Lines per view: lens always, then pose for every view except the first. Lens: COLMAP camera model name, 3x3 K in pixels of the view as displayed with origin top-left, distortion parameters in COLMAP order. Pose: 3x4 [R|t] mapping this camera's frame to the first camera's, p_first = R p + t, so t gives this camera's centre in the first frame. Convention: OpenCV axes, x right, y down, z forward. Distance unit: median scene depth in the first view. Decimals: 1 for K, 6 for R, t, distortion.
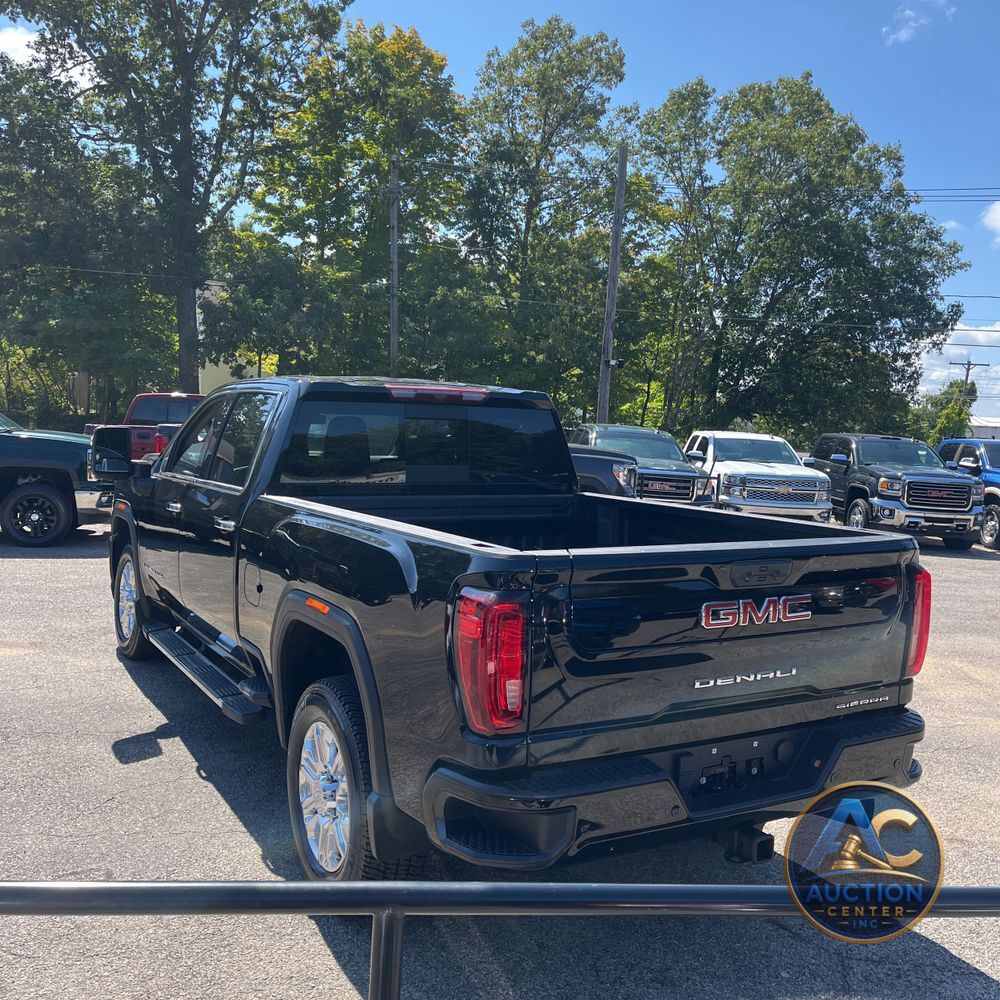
lens RADIAL K [[1032.6, 0, 500.0], [0, 1032.6, 500.0], [0, 0, 1]] dist [0.038220, -0.008907]
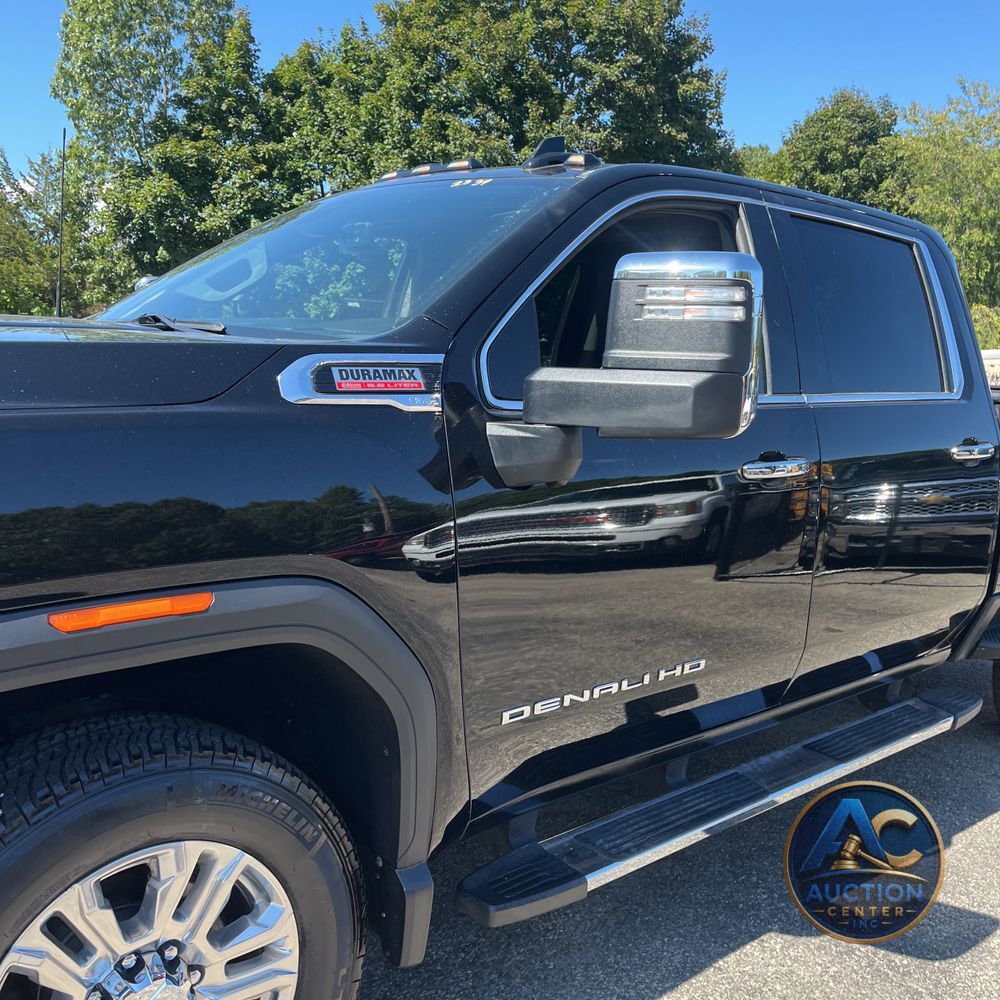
lens RADIAL K [[1032.6, 0, 500.0], [0, 1032.6, 500.0], [0, 0, 1]] dist [0.038220, -0.008907]
pose [[-0.194564, -0.188589, 0.962590, -0.113441], [0.024337, 0.980113, 0.196941, -0.009567], [-0.980588, 0.061744, -0.186105, 0.194347]]
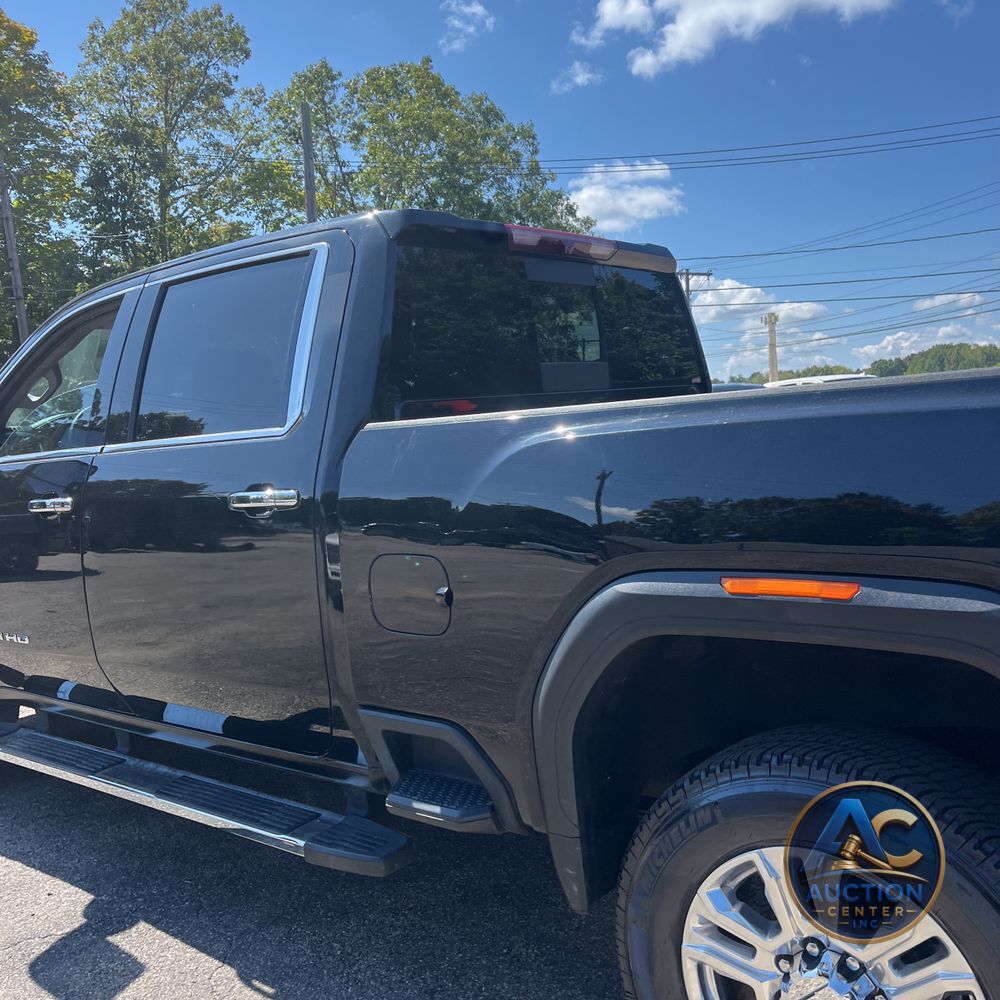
lens RADIAL K [[1011.5, 0, 500.0], [0, 1011.5, 500.0], [0, 0, 1]] dist [0.036242, -0.044350]
pose [[0.926557, -0.137411, 0.350158, -0.046191], [0.139662, 0.990018, 0.018947, 0.005356], [-0.349266, 0.031348, 0.936499, 0.071202]]
